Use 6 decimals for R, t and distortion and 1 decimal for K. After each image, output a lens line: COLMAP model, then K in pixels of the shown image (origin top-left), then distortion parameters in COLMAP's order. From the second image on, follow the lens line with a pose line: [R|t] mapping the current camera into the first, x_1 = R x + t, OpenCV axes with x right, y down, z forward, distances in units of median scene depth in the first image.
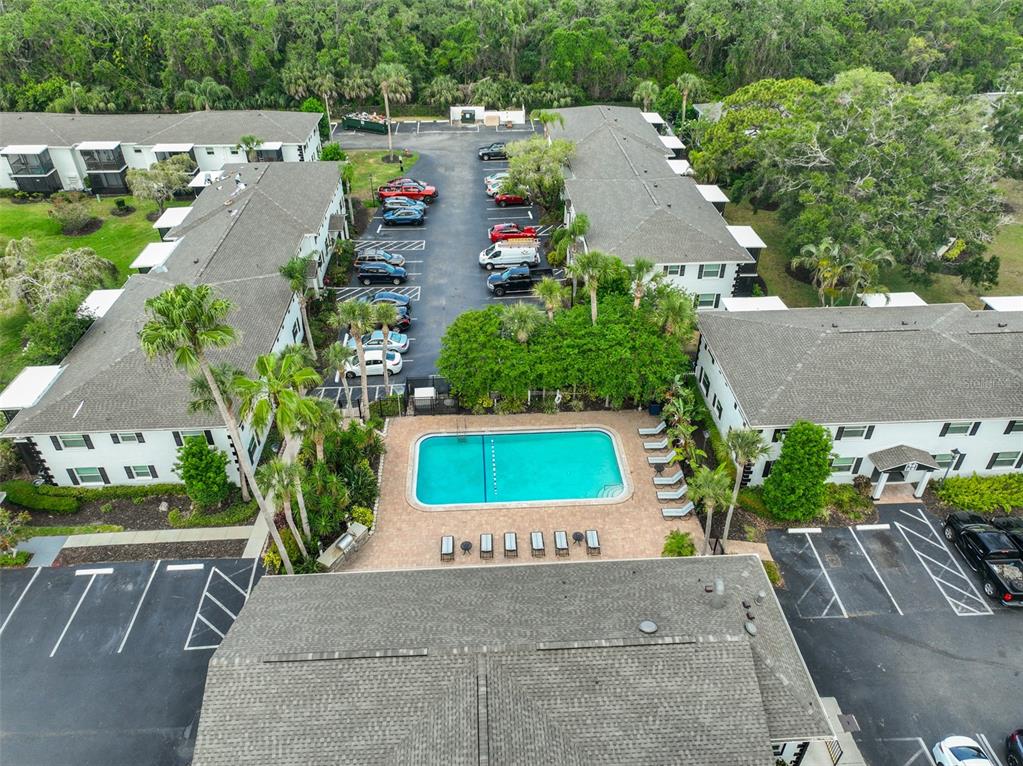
lens RADIAL K [[710.2, 0, 515.5], [0, 710.2, 384.2], [0, 0, 1]] dist [-0.000767, 0.018566]
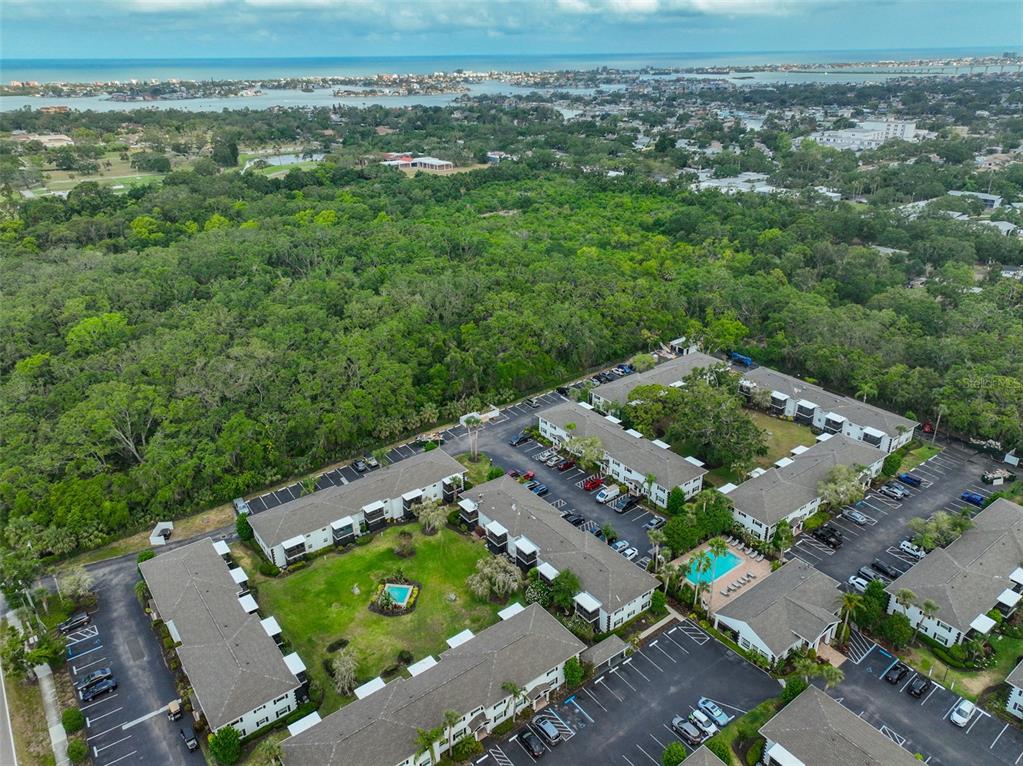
lens RADIAL K [[710.2, 0, 515.5], [0, 710.2, 384.2], [0, 0, 1]] dist [-0.000767, 0.018566]
pose [[0.829901, -0.244305, 0.501576, -1.788563], [0.334631, 0.937331, -0.097126, -0.529276], [-0.446415, 0.248448, 0.859644, -1.275573]]
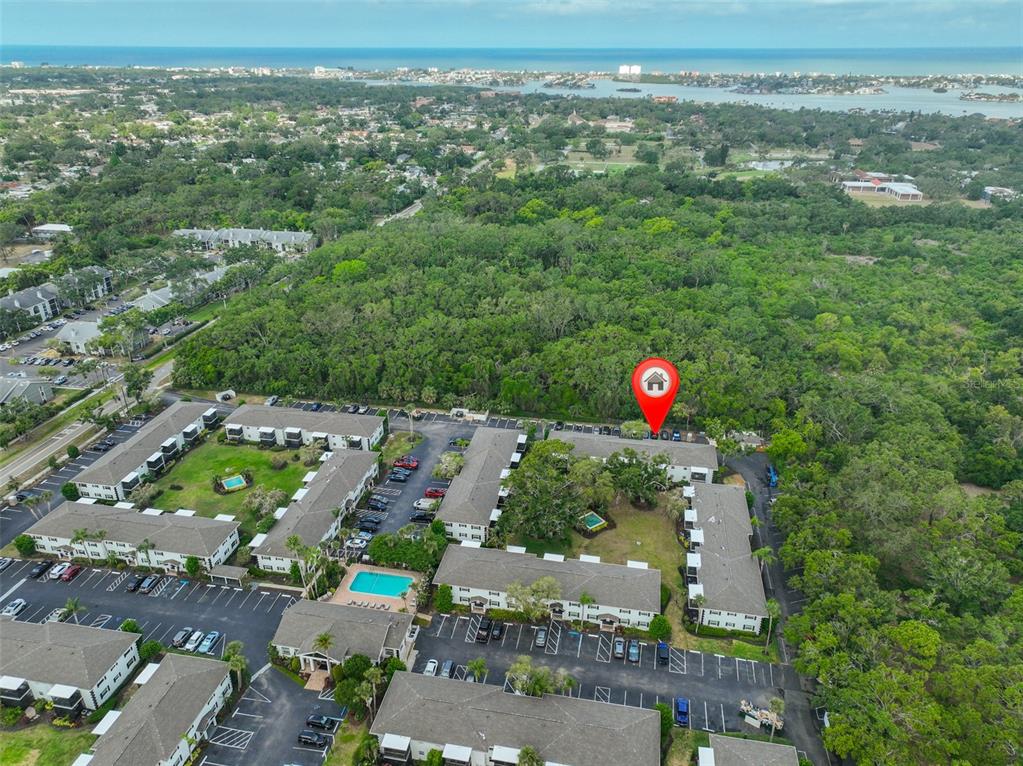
lens RADIAL K [[710.2, 0, 515.5], [0, 710.2, 384.2], [0, 0, 1]] dist [-0.000767, 0.018566]
pose [[0.971469, 0.104430, -0.212936, 1.102509], [-0.140632, 0.976612, -0.162641, -0.315363], [0.190971, 0.187946, 0.963435, -2.055001]]
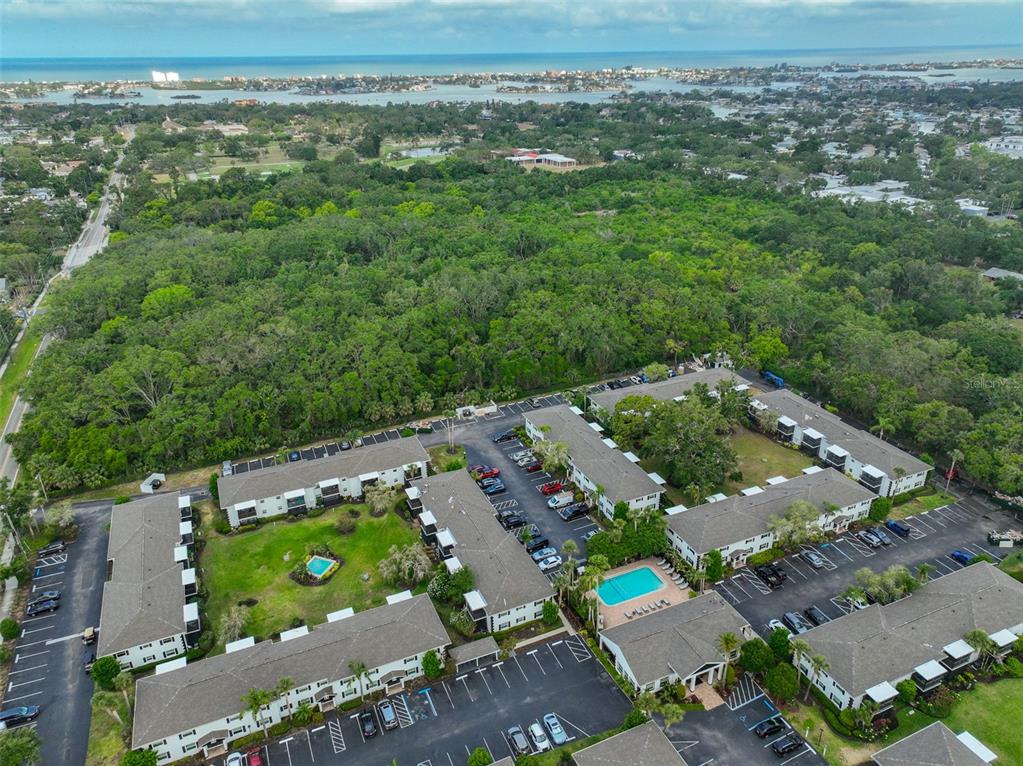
lens RADIAL K [[710.2, 0, 515.5], [0, 710.2, 384.2], [0, 0, 1]] dist [-0.000767, 0.018566]
pose [[0.934286, -0.161405, 0.317896, -1.091566], [0.217692, 0.964401, -0.150134, -0.311078], [-0.282347, 0.209471, 0.936163, -1.594547]]
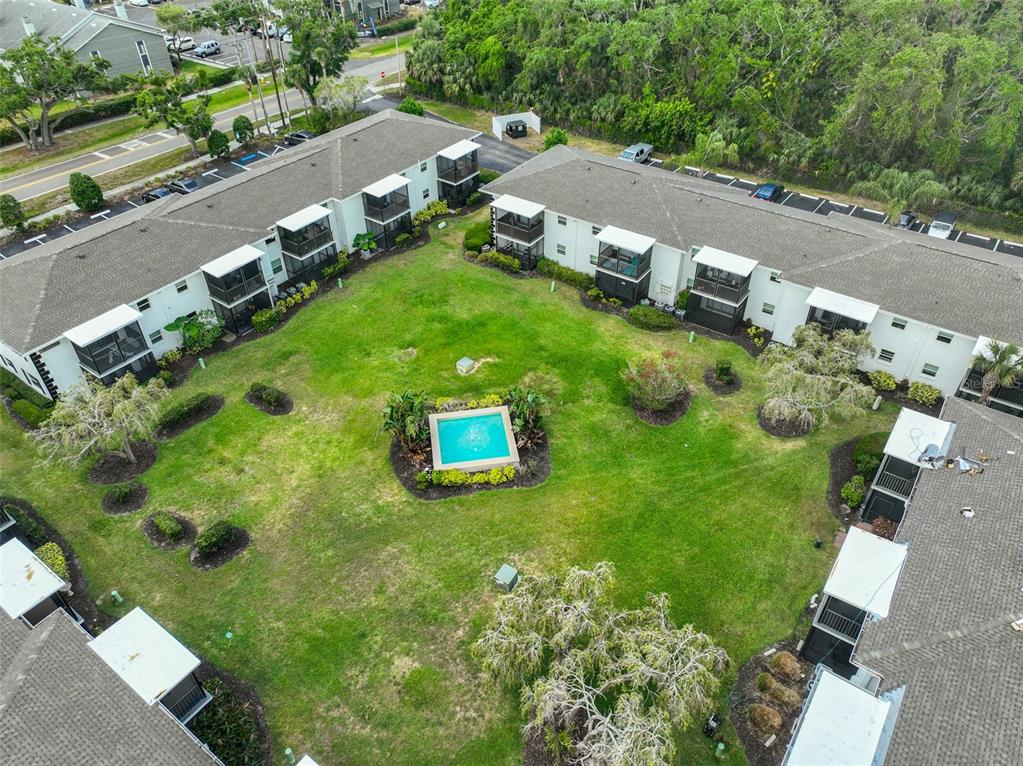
lens RADIAL K [[710.2, 0, 515.5], [0, 710.2, 384.2], [0, 0, 1]] dist [-0.000767, 0.018566]
pose [[0.778793, 0.391889, -0.489800, -0.604376], [-0.359569, 0.918711, 0.163339, -0.432764], [0.513996, 0.048909, 0.856397, 0.586737]]
